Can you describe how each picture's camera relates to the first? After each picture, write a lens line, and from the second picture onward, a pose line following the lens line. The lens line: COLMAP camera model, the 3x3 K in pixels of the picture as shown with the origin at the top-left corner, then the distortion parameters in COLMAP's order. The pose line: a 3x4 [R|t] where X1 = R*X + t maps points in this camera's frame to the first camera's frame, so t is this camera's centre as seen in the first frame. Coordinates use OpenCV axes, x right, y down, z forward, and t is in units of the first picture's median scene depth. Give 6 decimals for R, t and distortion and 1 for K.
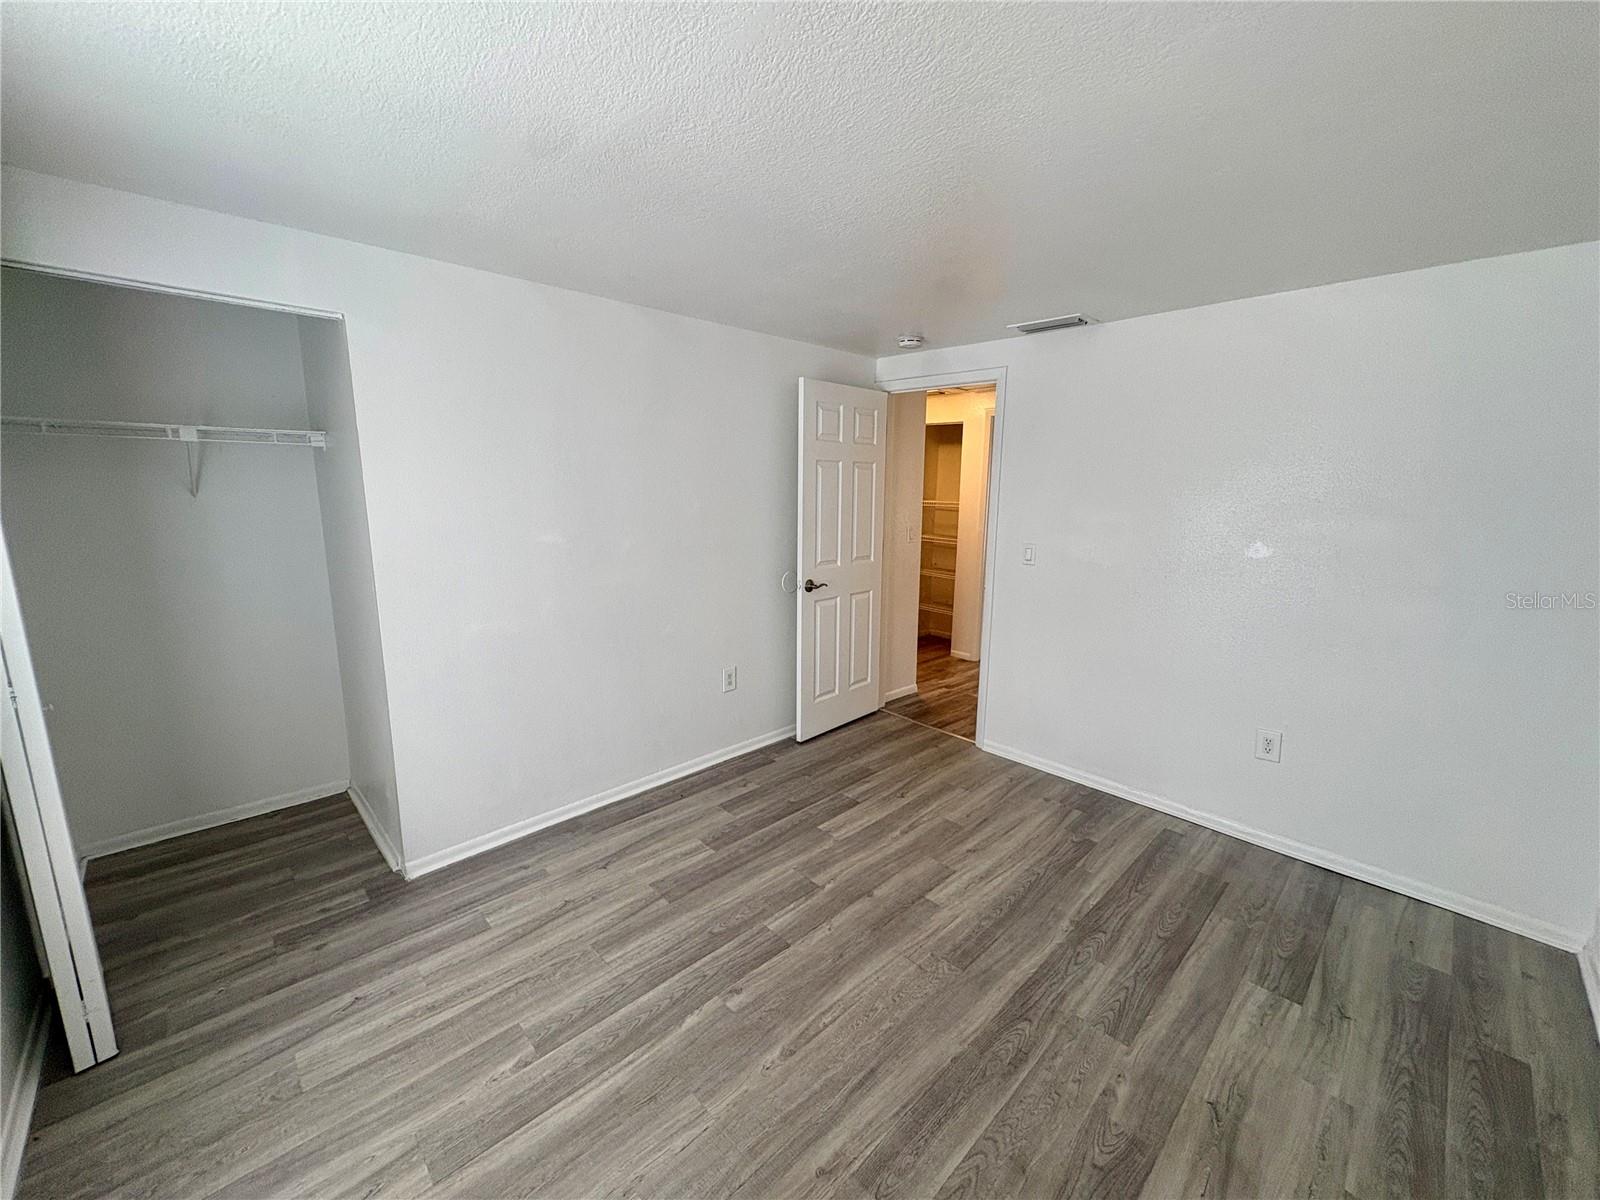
lens RADIAL K [[635.3, 0, 798.1], [0, 635.3, 598.1], [0, 0, 1]] dist [0.000731, -0.000181]
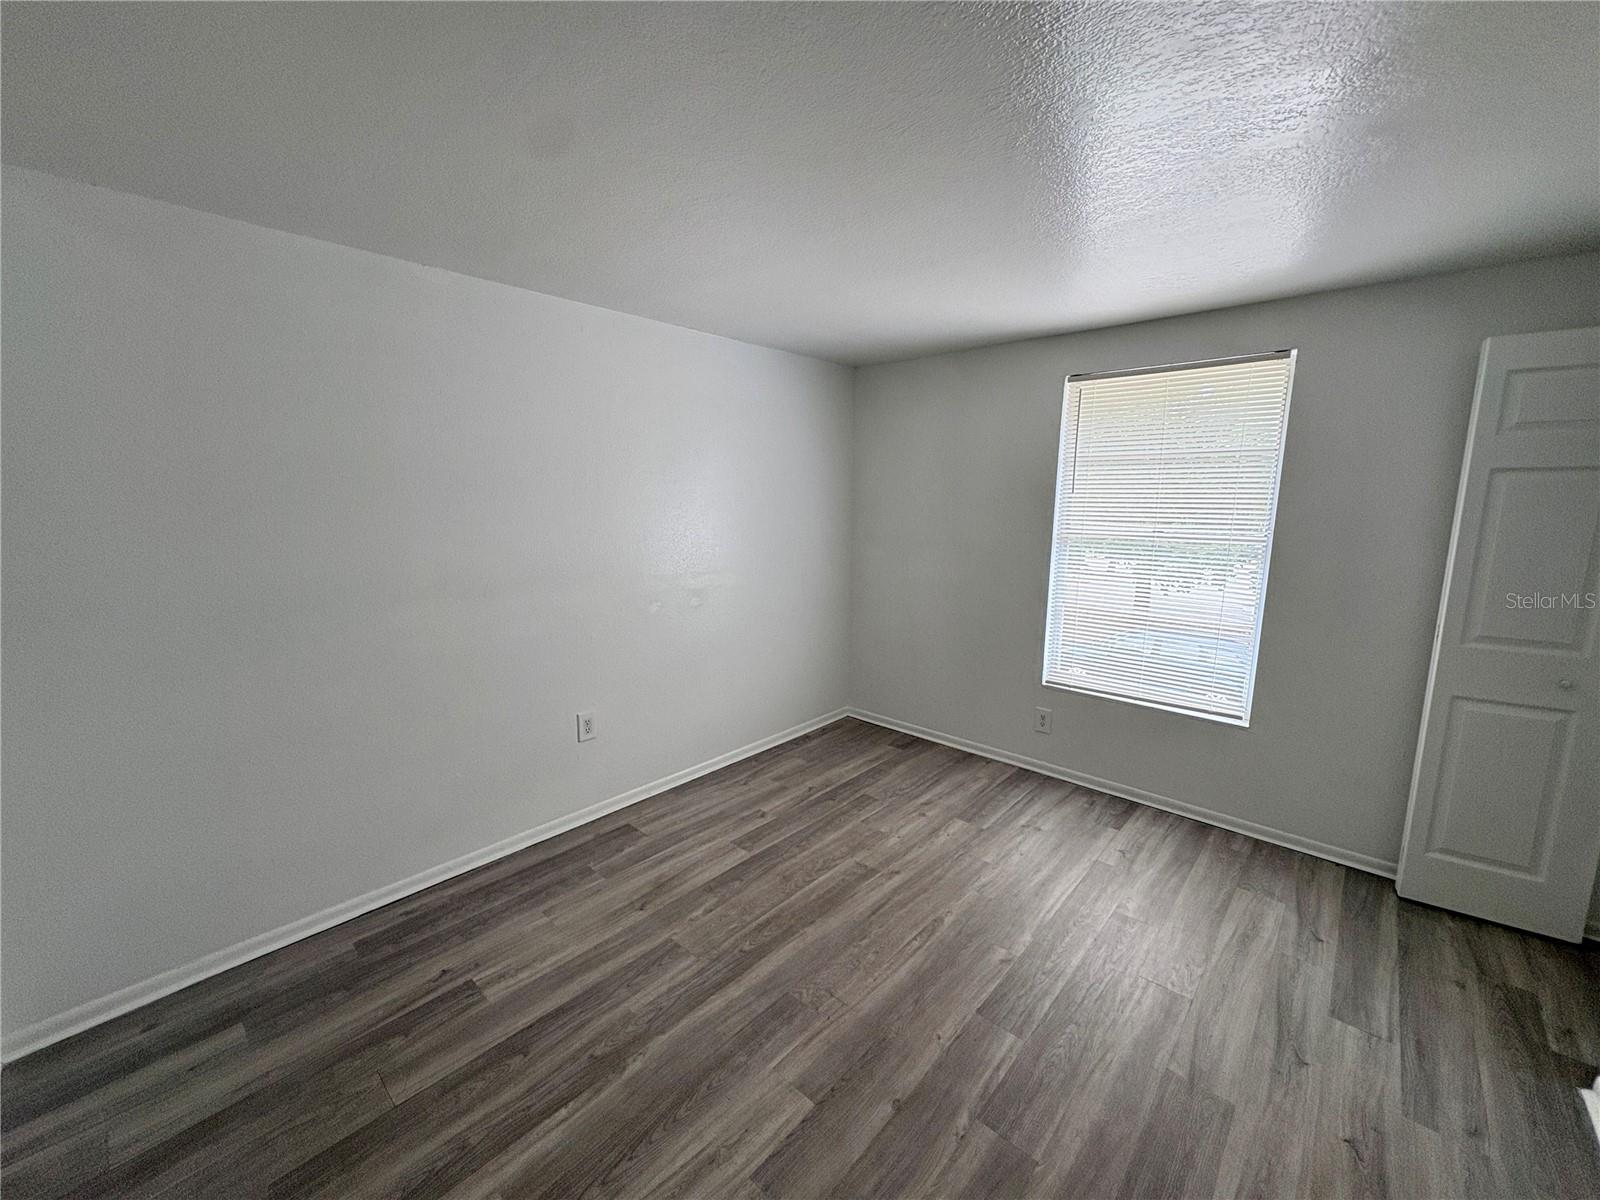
lens RADIAL K [[635.3, 0, 798.1], [0, 635.3, 598.1], [0, 0, 1]] dist [0.000731, -0.000181]
pose [[-0.997784, -0.004854, -0.066362, 0.319779], [-0.026696, 0.942749, 0.332433, -0.302261], [0.060949, 0.333468, -0.940789, 1.755667]]
